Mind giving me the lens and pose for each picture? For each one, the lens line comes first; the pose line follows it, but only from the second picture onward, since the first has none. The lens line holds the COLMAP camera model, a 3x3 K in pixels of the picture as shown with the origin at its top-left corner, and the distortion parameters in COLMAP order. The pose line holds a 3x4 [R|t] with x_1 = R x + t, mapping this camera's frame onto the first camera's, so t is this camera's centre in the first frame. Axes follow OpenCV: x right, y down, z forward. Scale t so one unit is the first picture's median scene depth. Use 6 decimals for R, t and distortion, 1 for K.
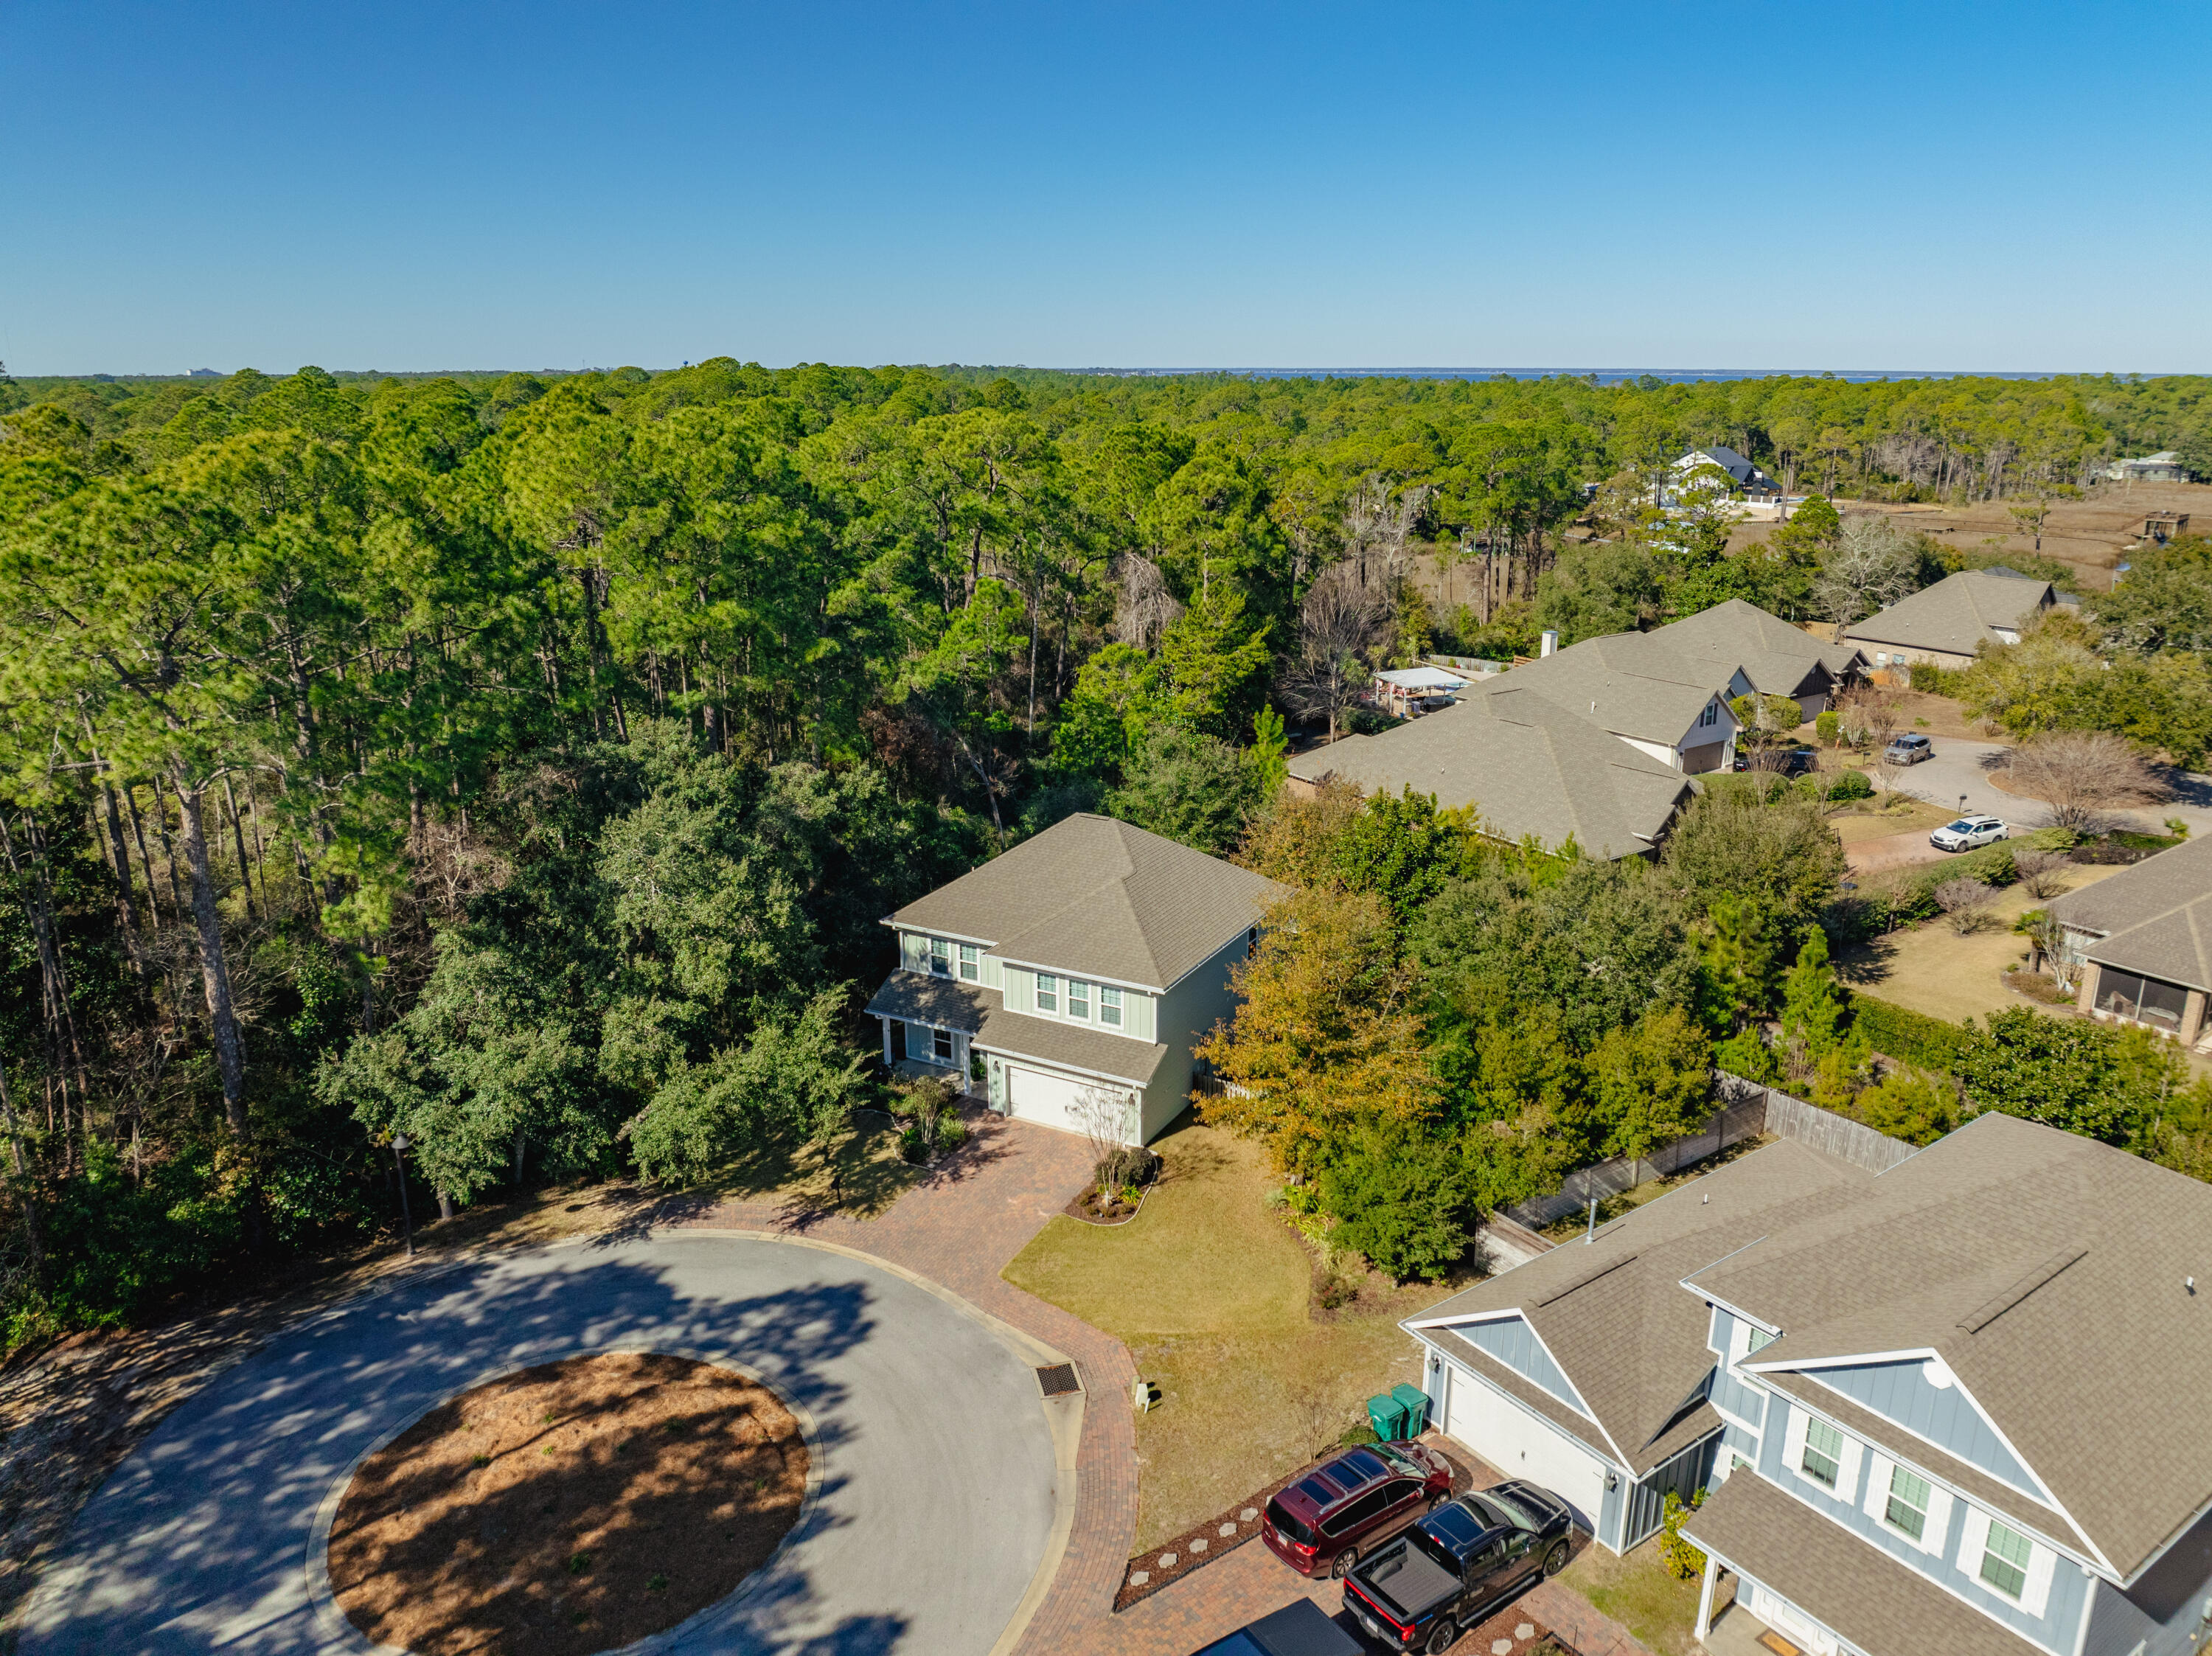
lens RADIAL K [[1551.9, 0, 1104.3], [0, 1551.9, 821.6], [0, 0, 1]] dist [-0.046529, 0.008649]
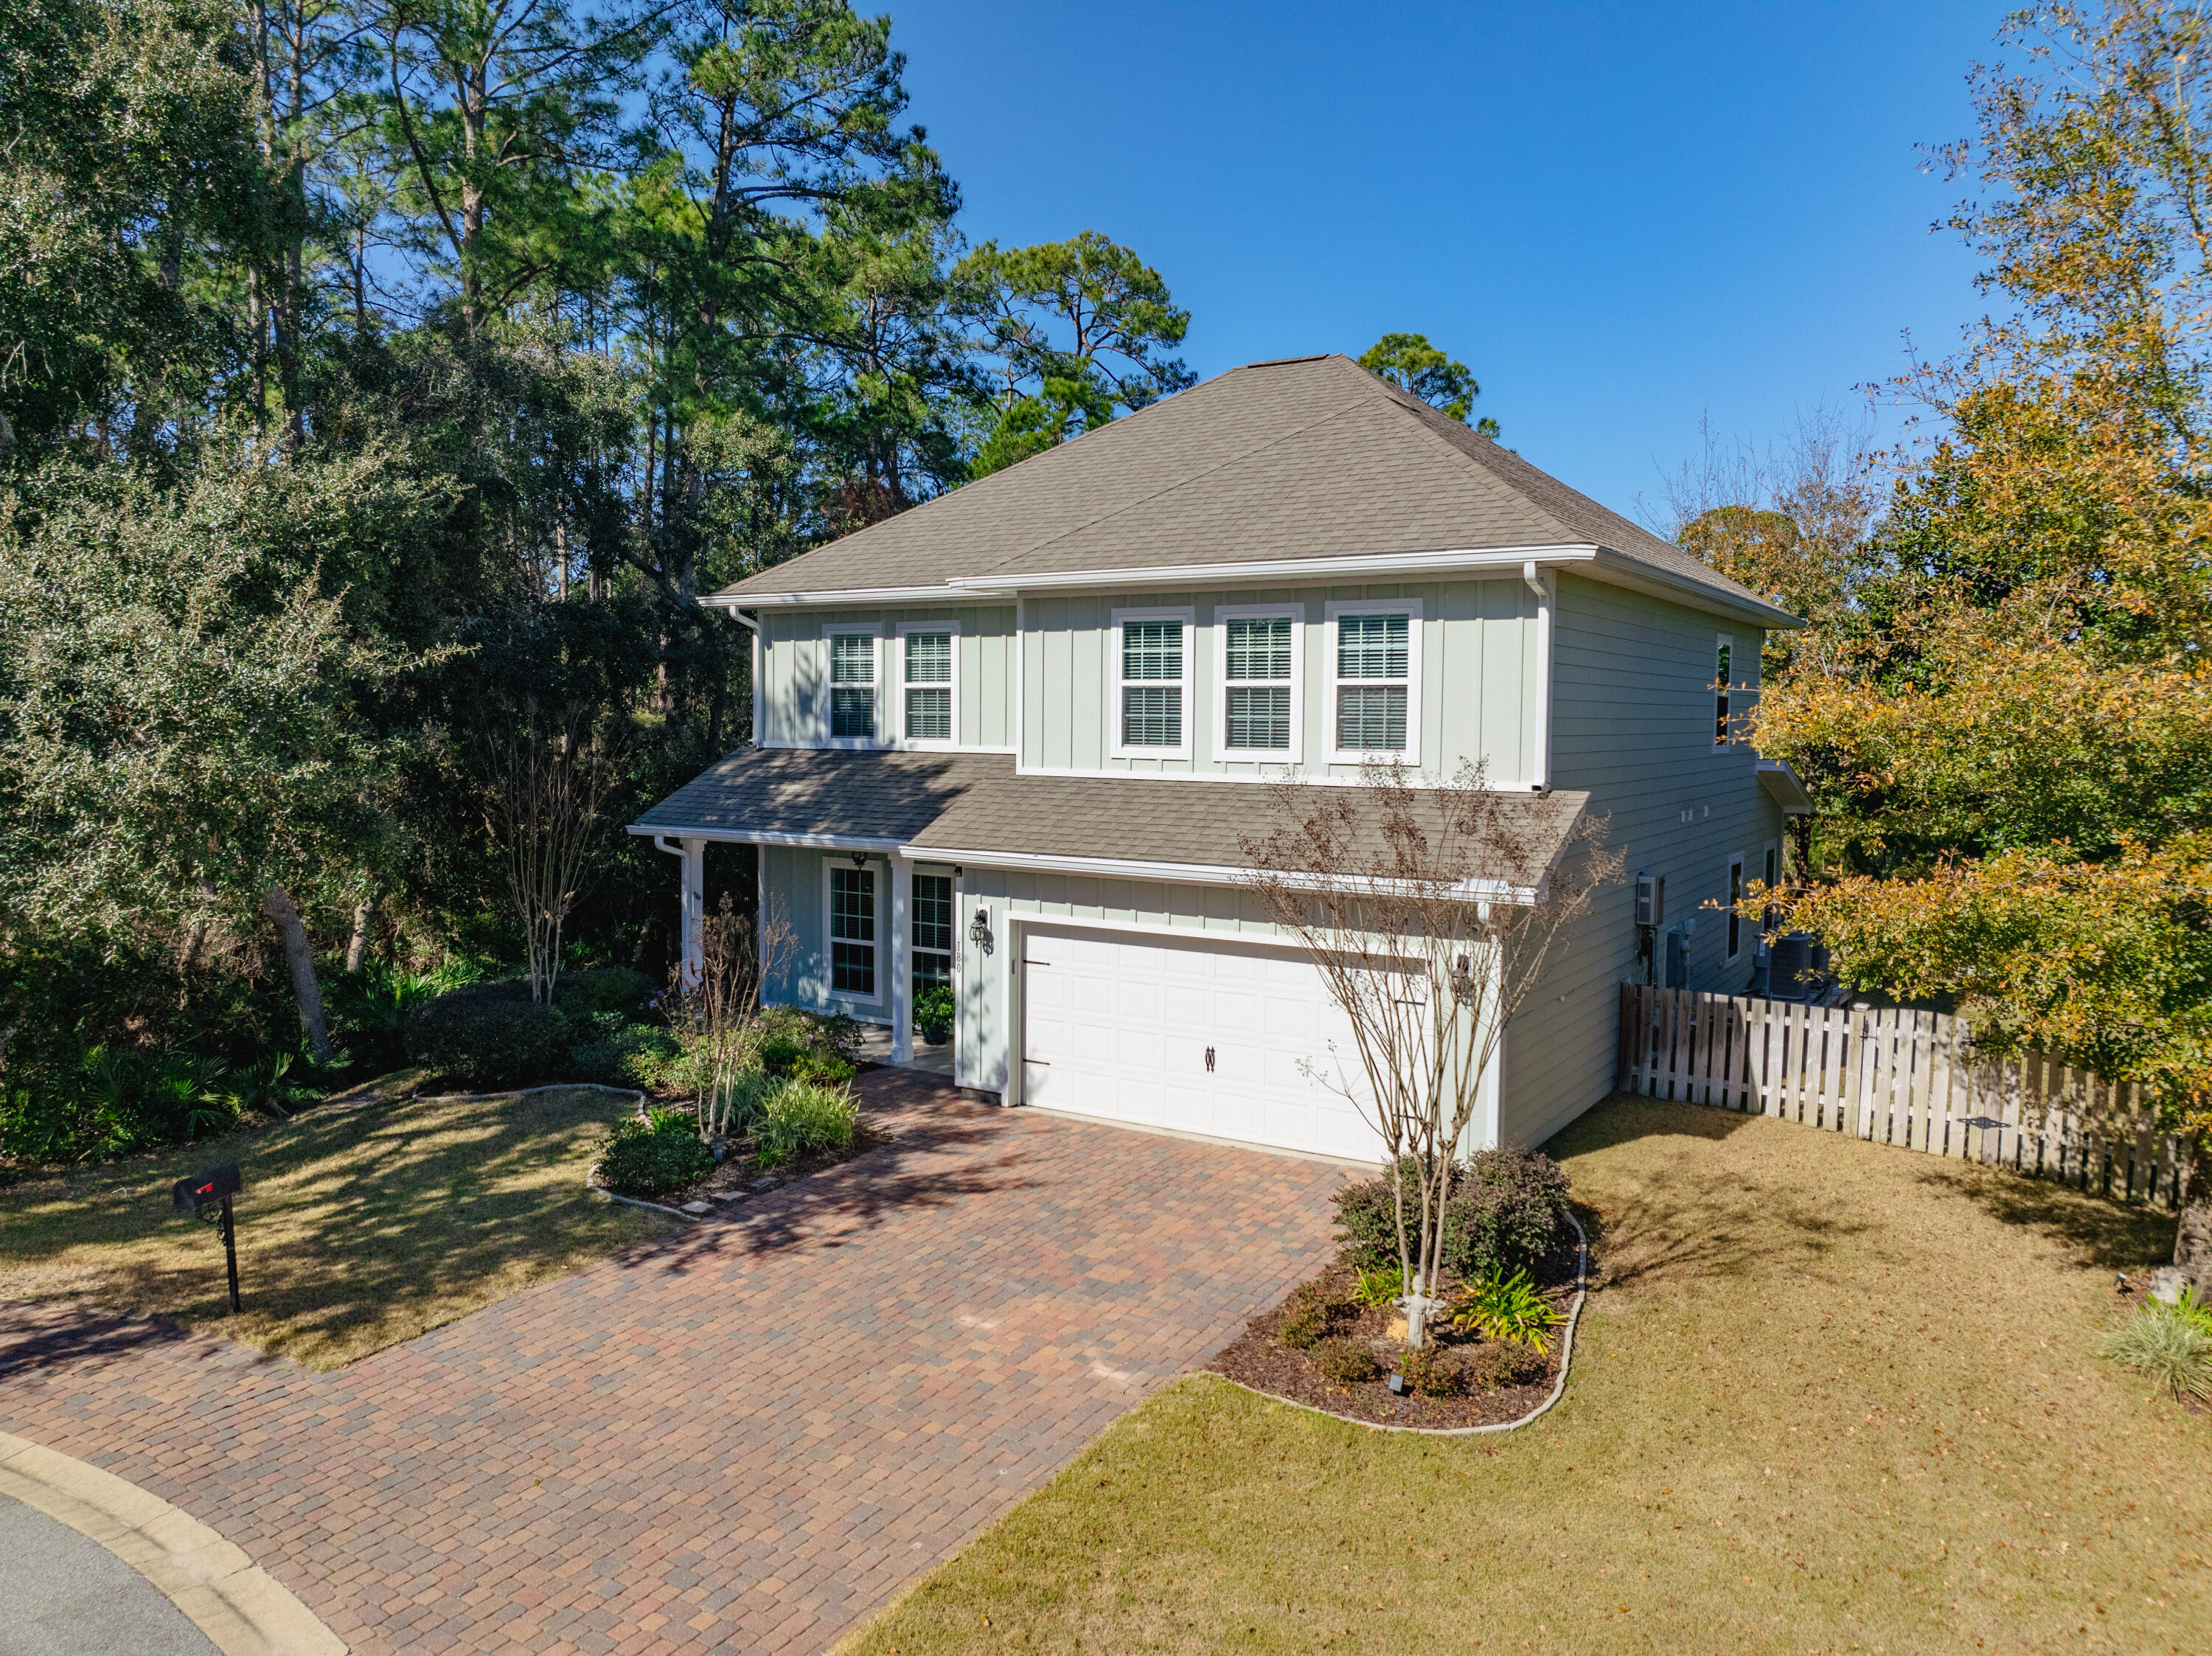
lens RADIAL K [[1551.9, 0, 1112.3], [0, 1551.9, 837.0], [0, 0, 1]] dist [-0.046529, 0.008649]
pose [[0.997982, 0.018646, -0.060706, -0.027561], [-0.030772, 0.978188, -0.205429, 0.217971], [0.055552, 0.206882, 0.976787, 0.753731]]
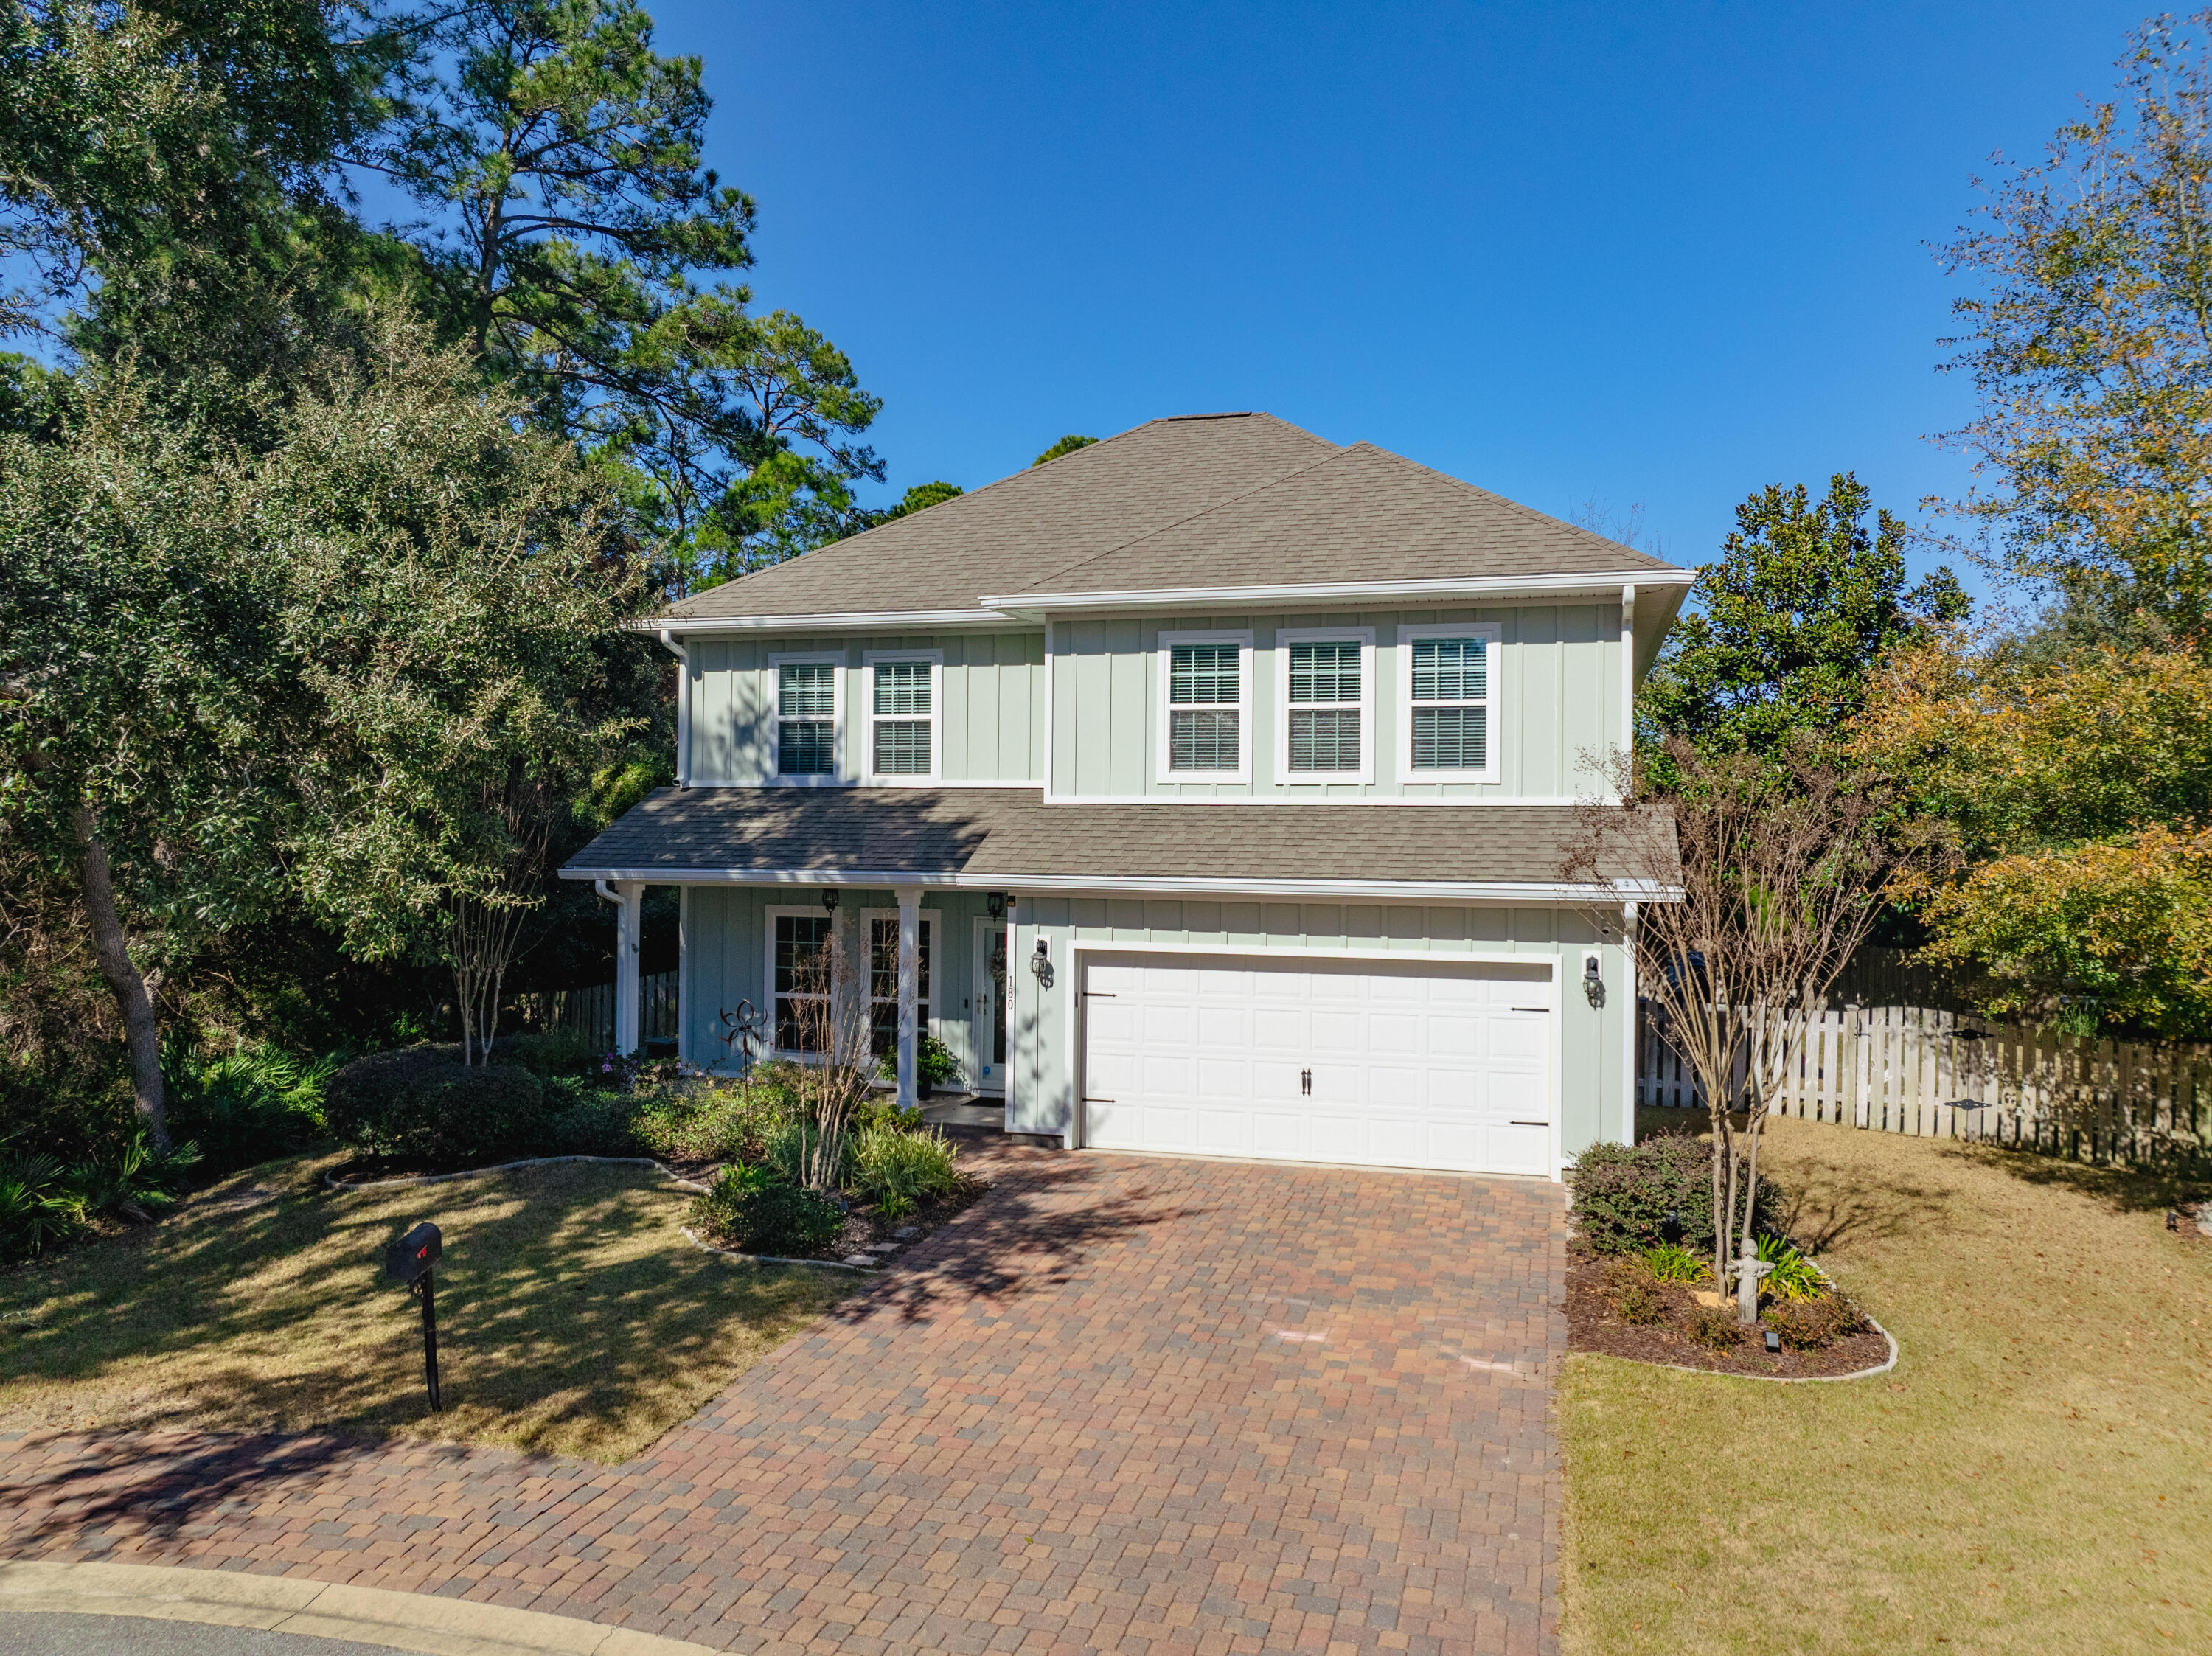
lens RADIAL K [[1551.9, 0, 1110.3], [0, 1551.9, 844.3], [0, 0, 1]] dist [-0.046529, 0.008649]
pose [[0.976244, 0.012721, 0.216299, -0.129281], [0.046888, 0.962217, -0.268216, 0.231994], [-0.211539, 0.271987, 0.938762, 0.776501]]
